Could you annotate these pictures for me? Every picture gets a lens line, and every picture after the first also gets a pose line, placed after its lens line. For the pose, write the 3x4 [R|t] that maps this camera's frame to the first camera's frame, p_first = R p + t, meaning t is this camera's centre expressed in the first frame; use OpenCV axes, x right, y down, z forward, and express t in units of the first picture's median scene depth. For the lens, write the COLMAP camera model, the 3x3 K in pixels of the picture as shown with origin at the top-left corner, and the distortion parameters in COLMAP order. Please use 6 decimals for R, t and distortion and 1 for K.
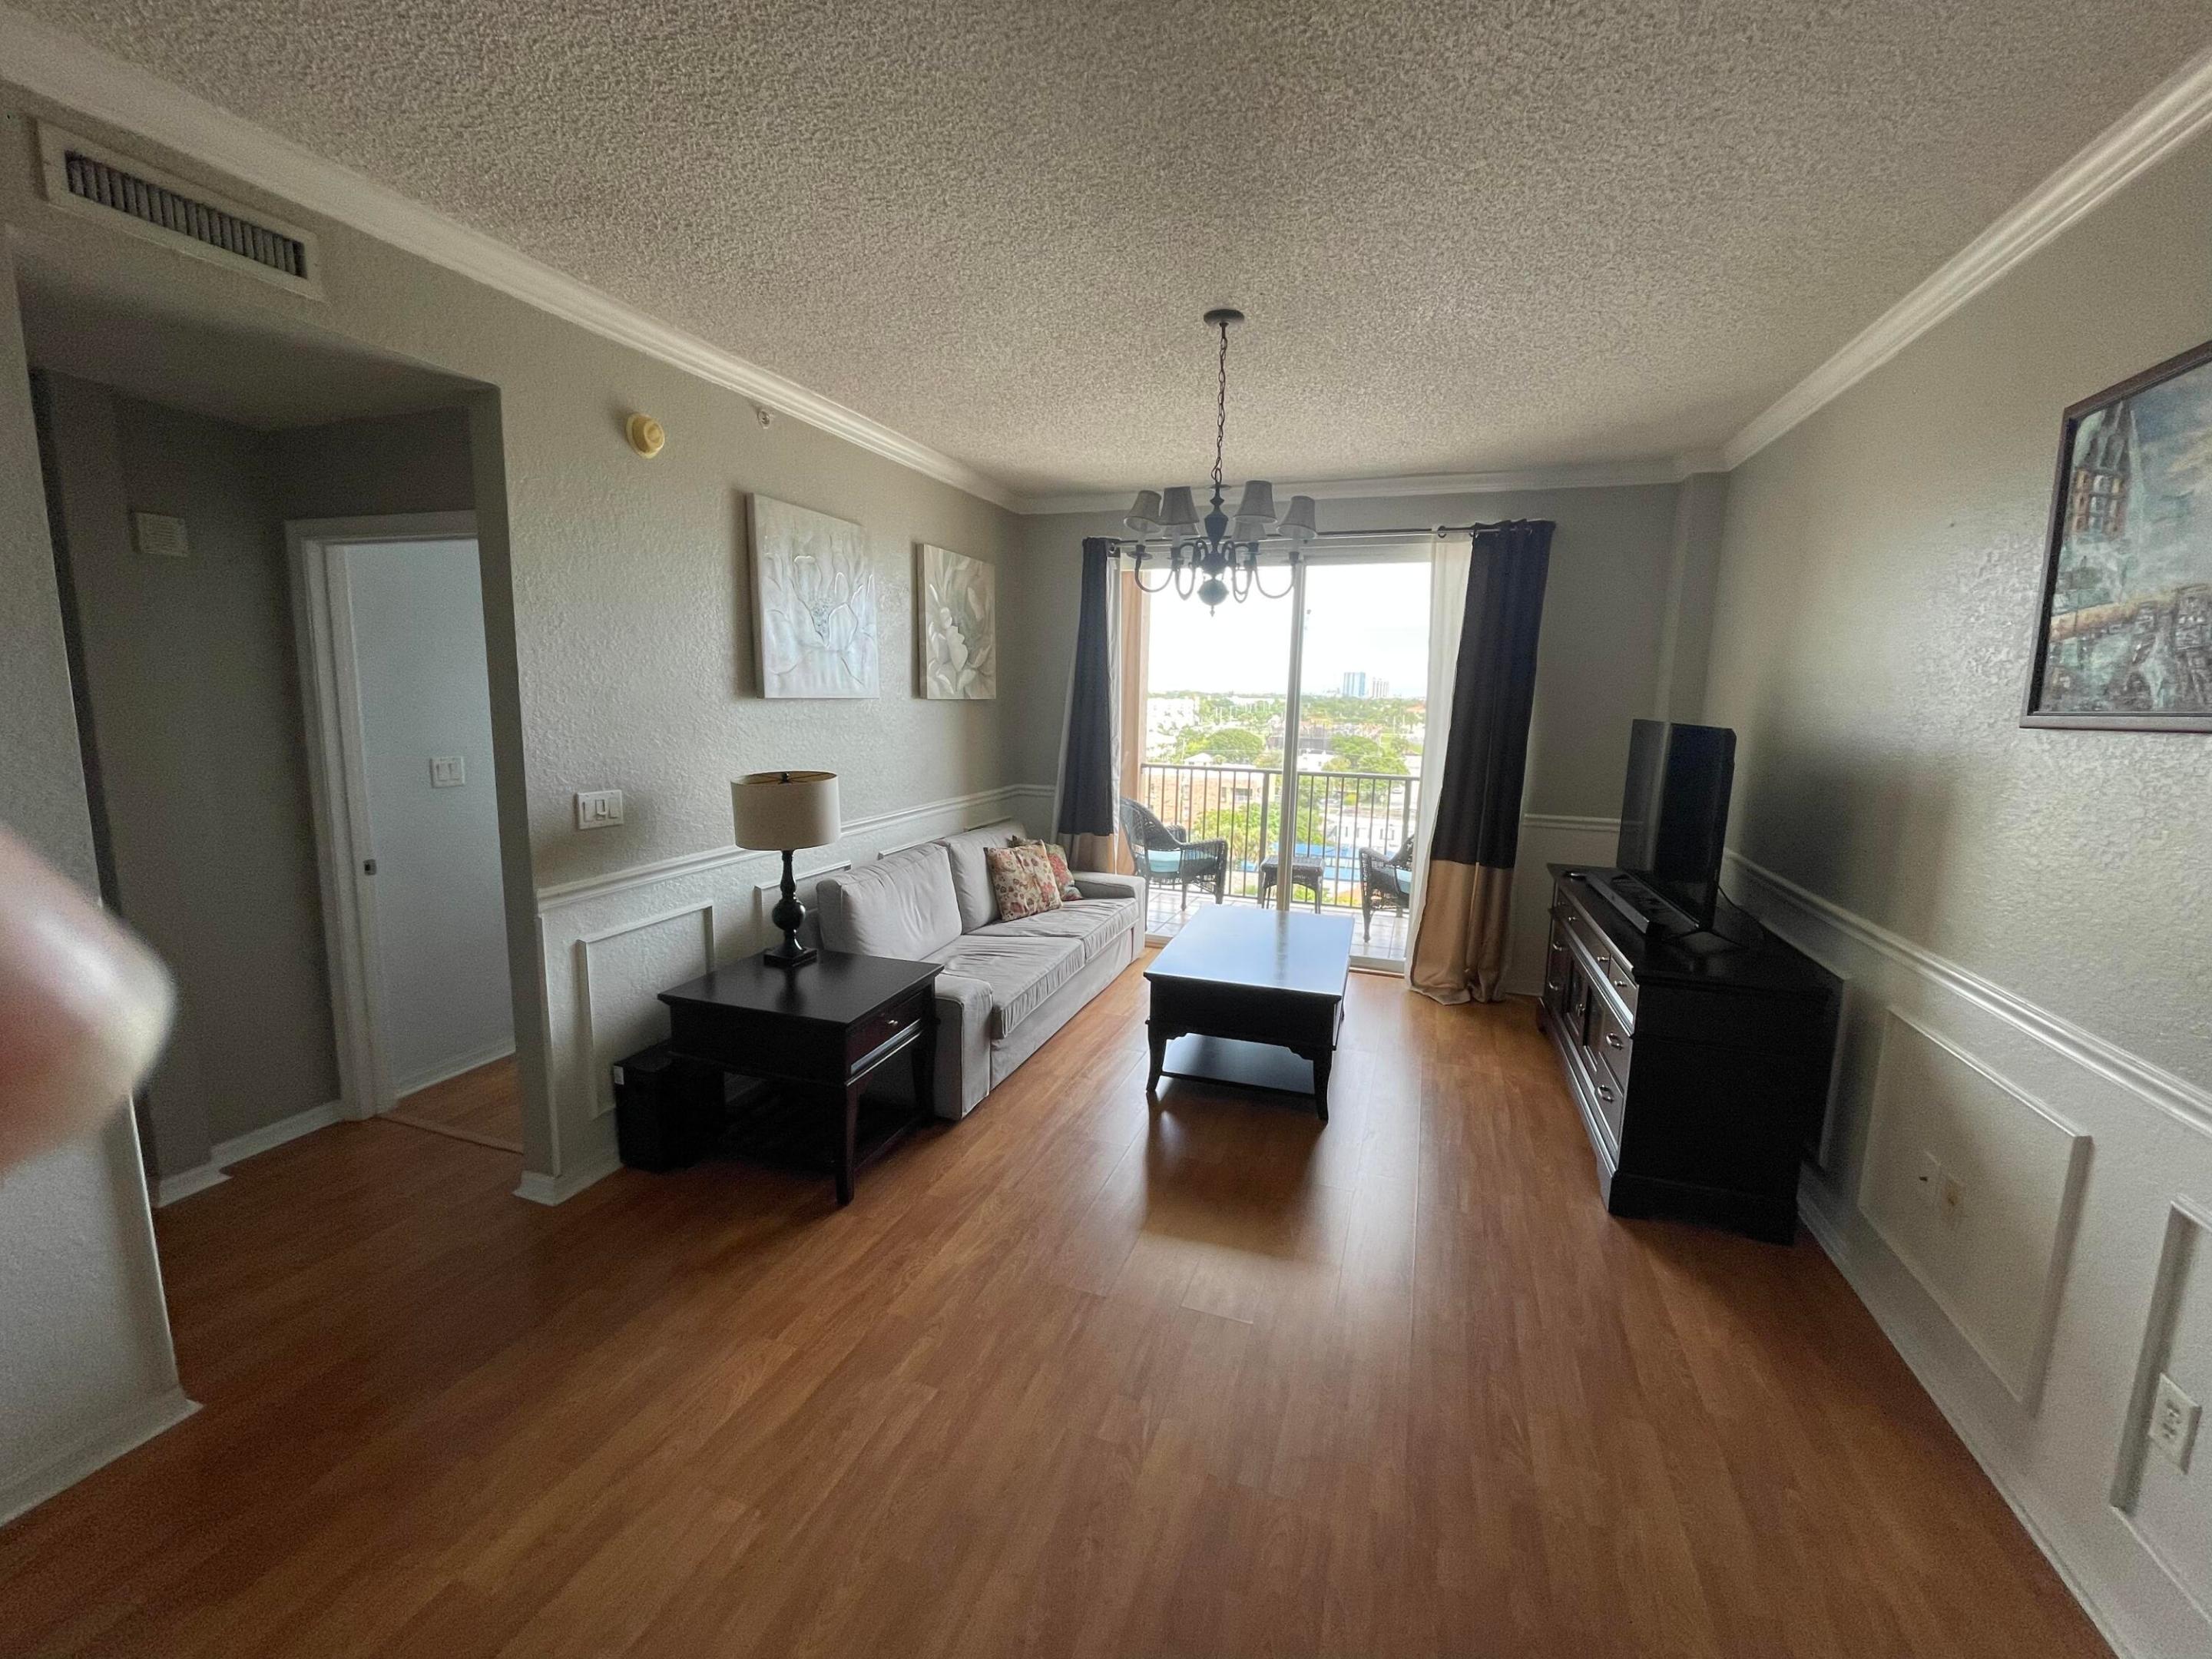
lens RADIAL K [[893.5, 0, 1101.6], [0, 893.5, 819.1], [0, 0, 1]] dist [-0.002212, -0.000364]
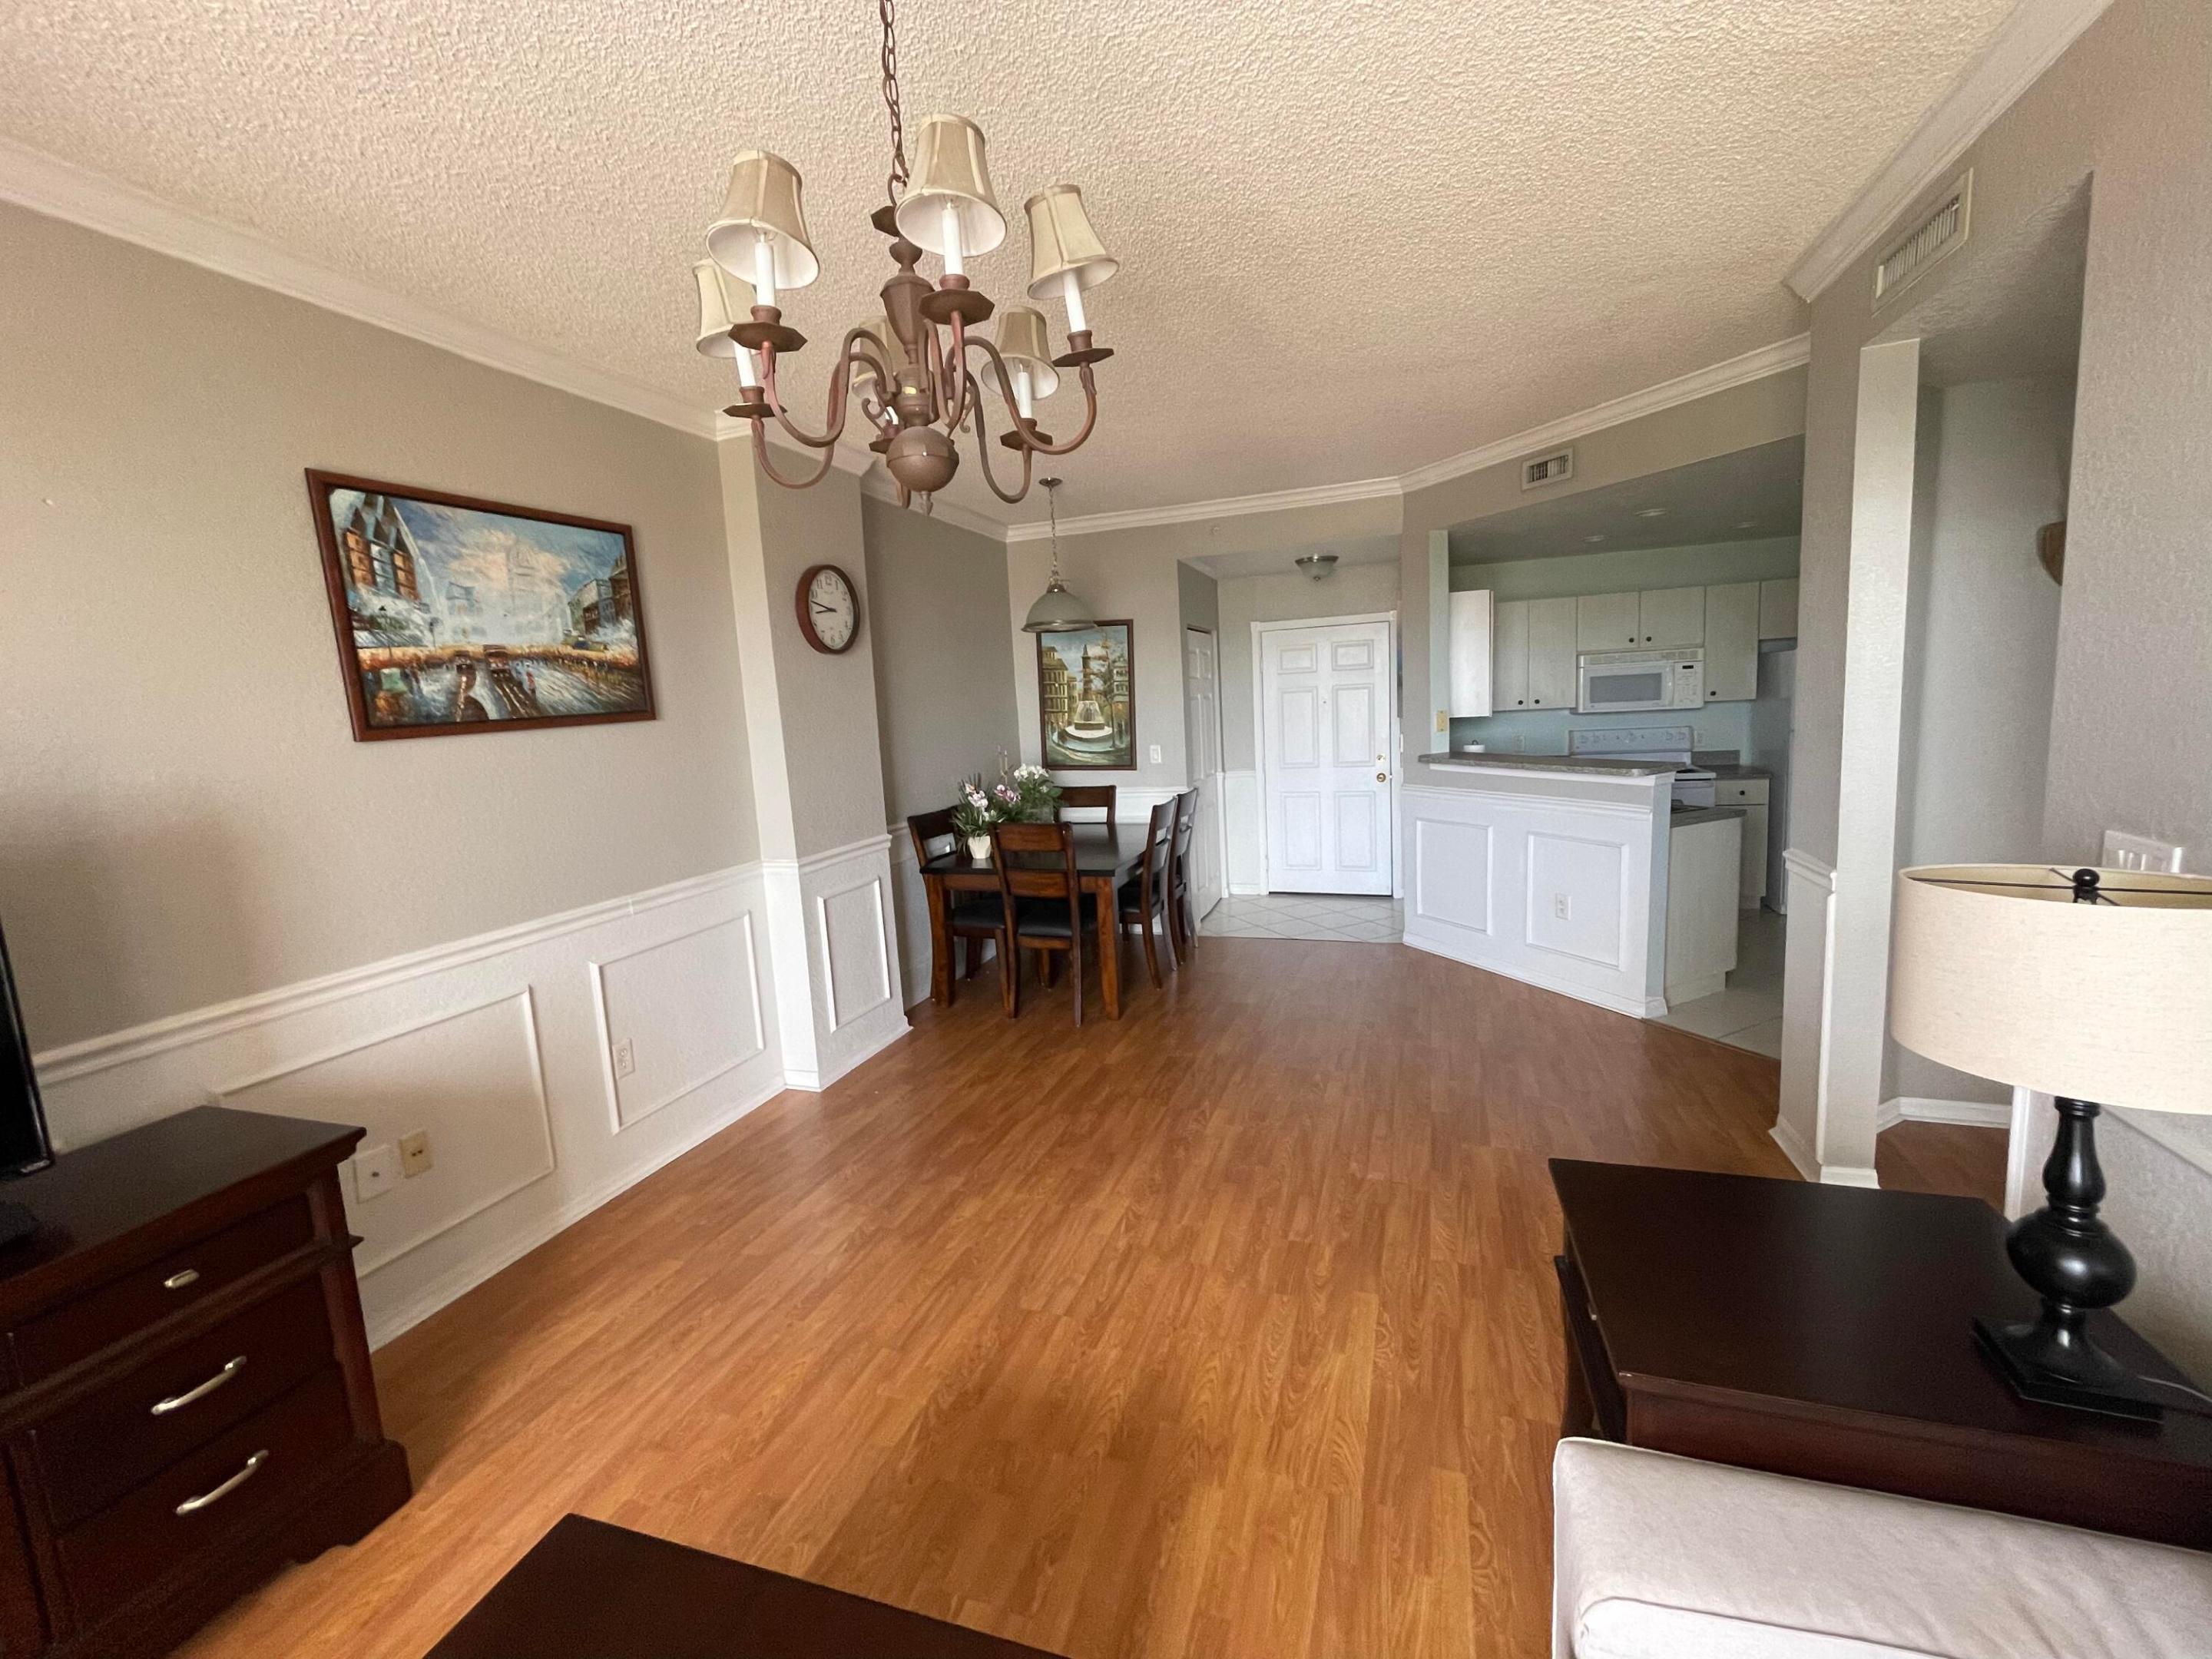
lens RADIAL K [[893.5, 0, 1106.6], [0, 893.5, 819.1], [0, 0, 1]] dist [-0.002212, -0.000364]
pose [[-0.999435, 0.033349, -0.004170, 0.032790], [0.030923, 0.961071, 0.274567, -0.161897], [0.013164, 0.274283, -0.961559, 1.184399]]
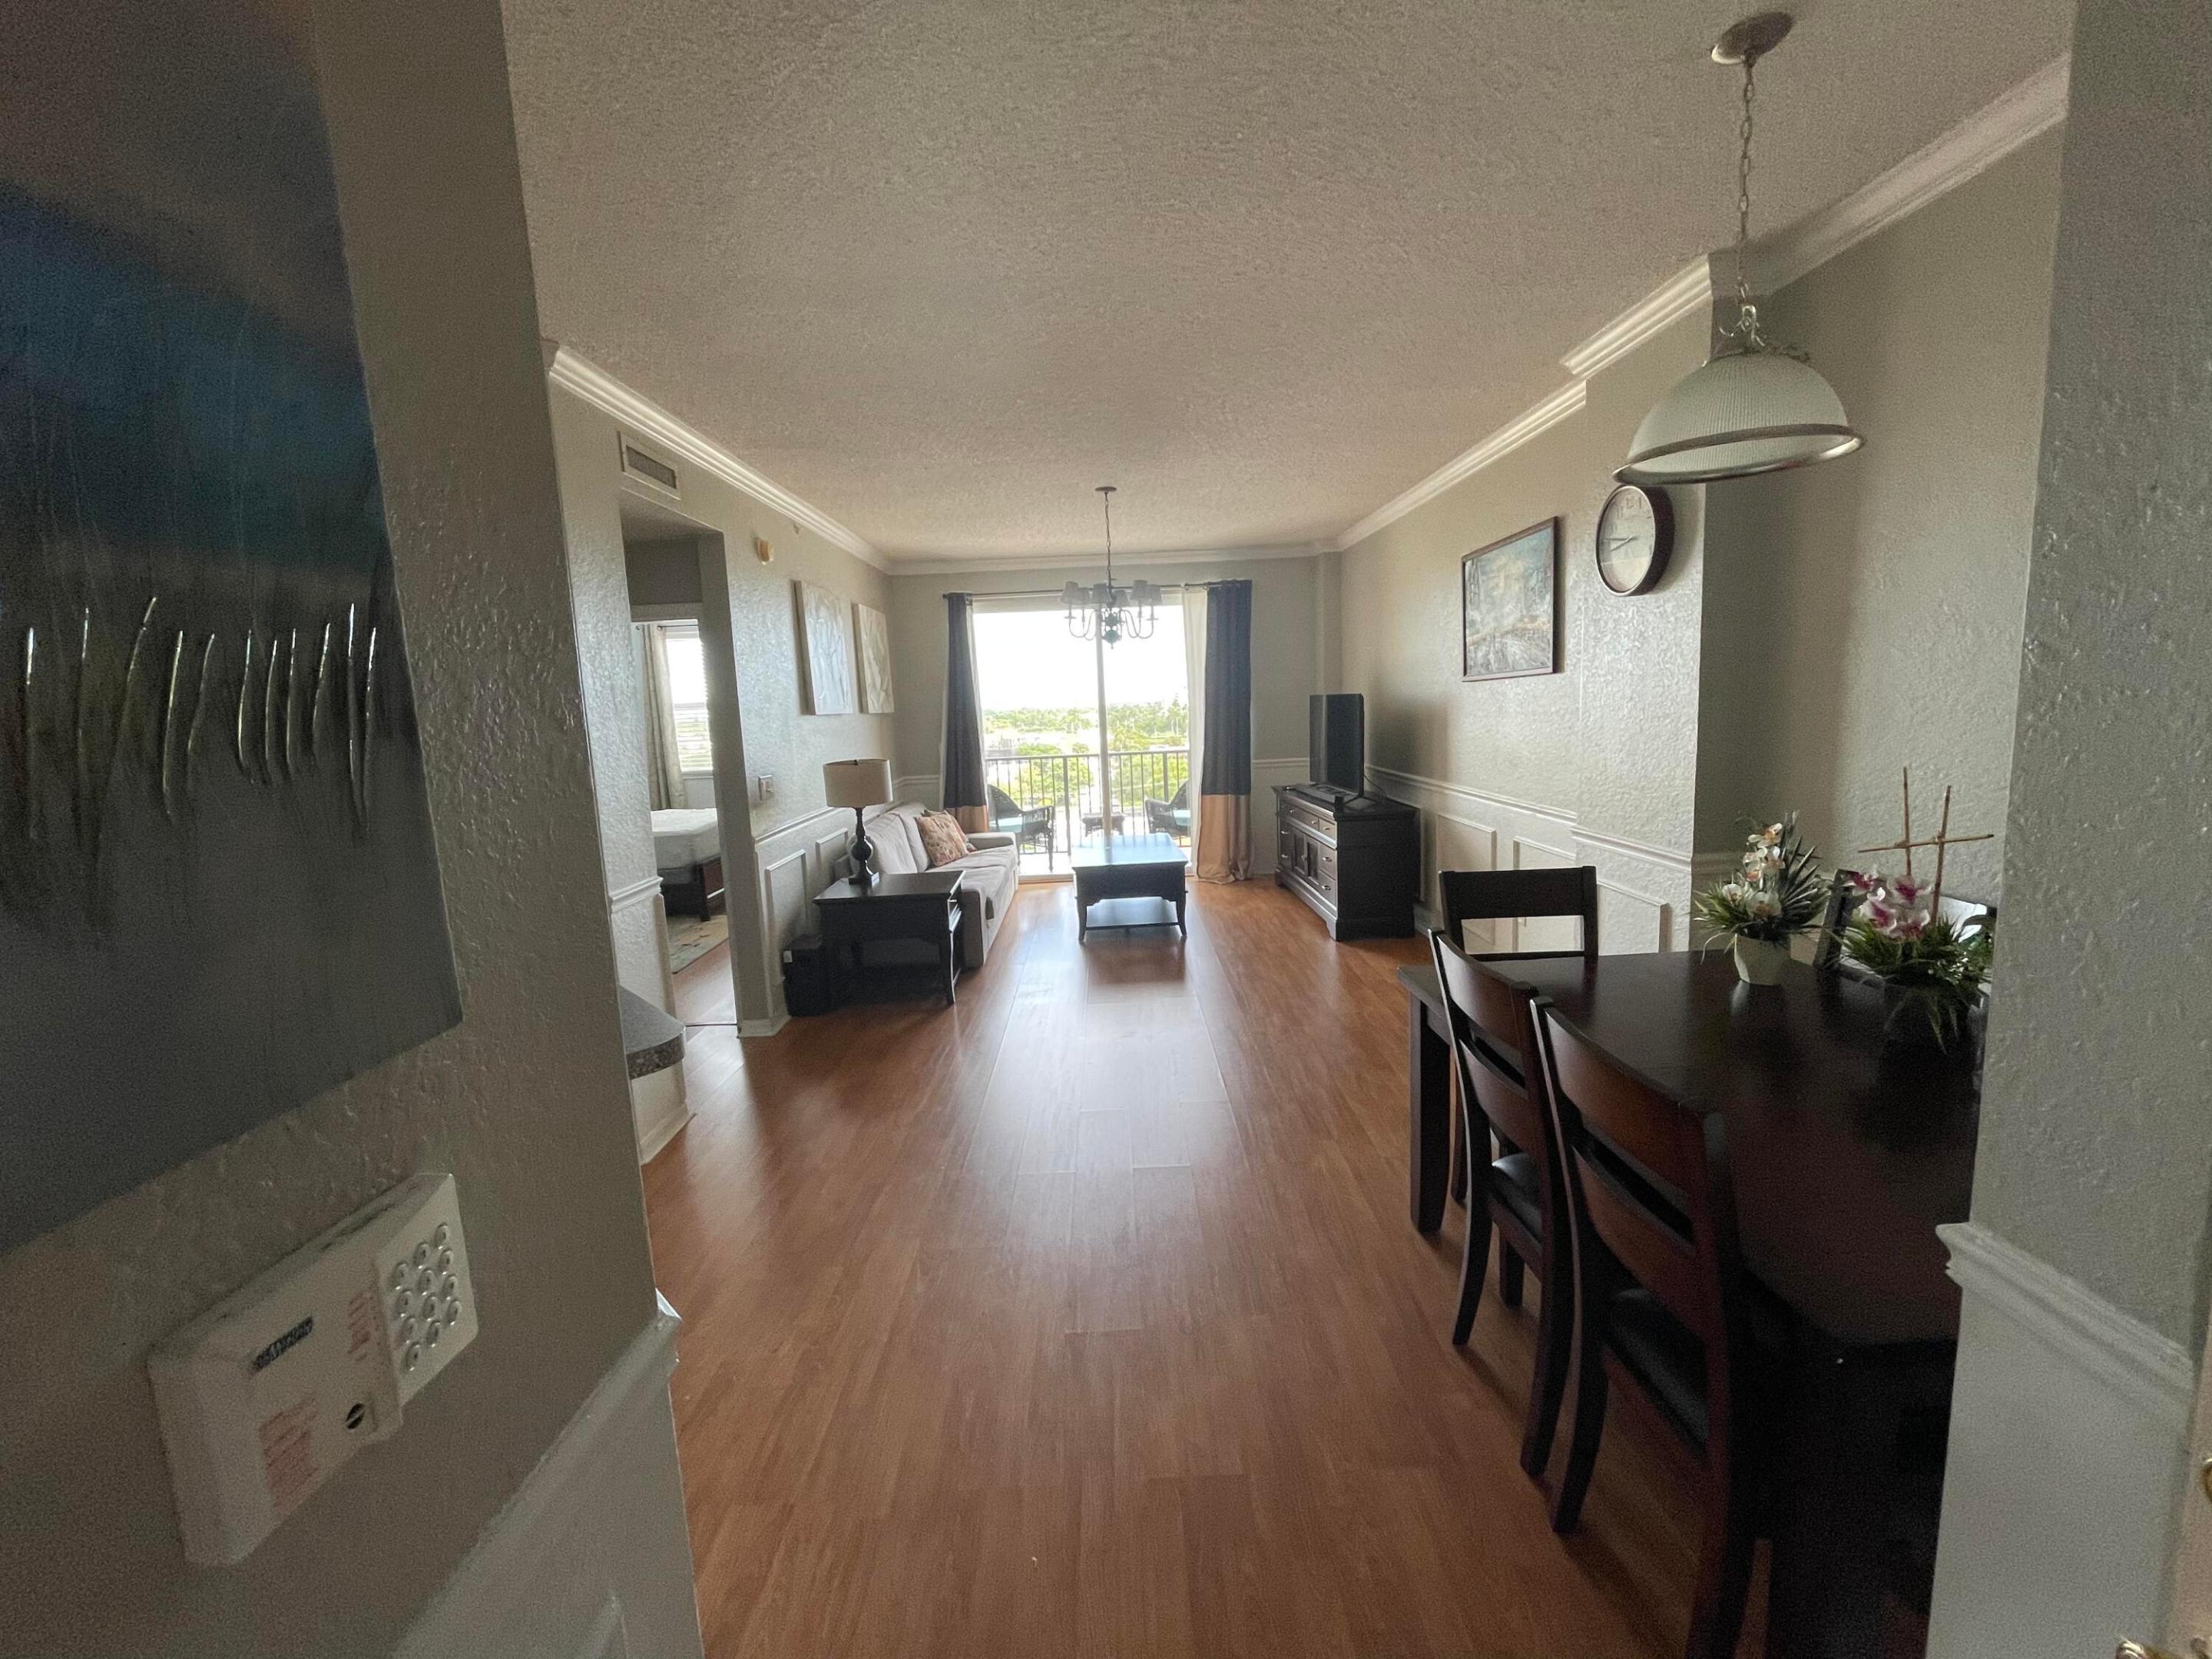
lens RADIAL K [[893.5, 0, 1097.8], [0, 893.5, 816.9], [0, 0, 1]] dist [-0.002212, -0.000364]
pose [[0.938576, -0.105330, 0.328603, -0.430128], [0.112129, 0.993692, -0.001755, 0.088691], [-0.326345, 0.038494, 0.944466, -0.552933]]
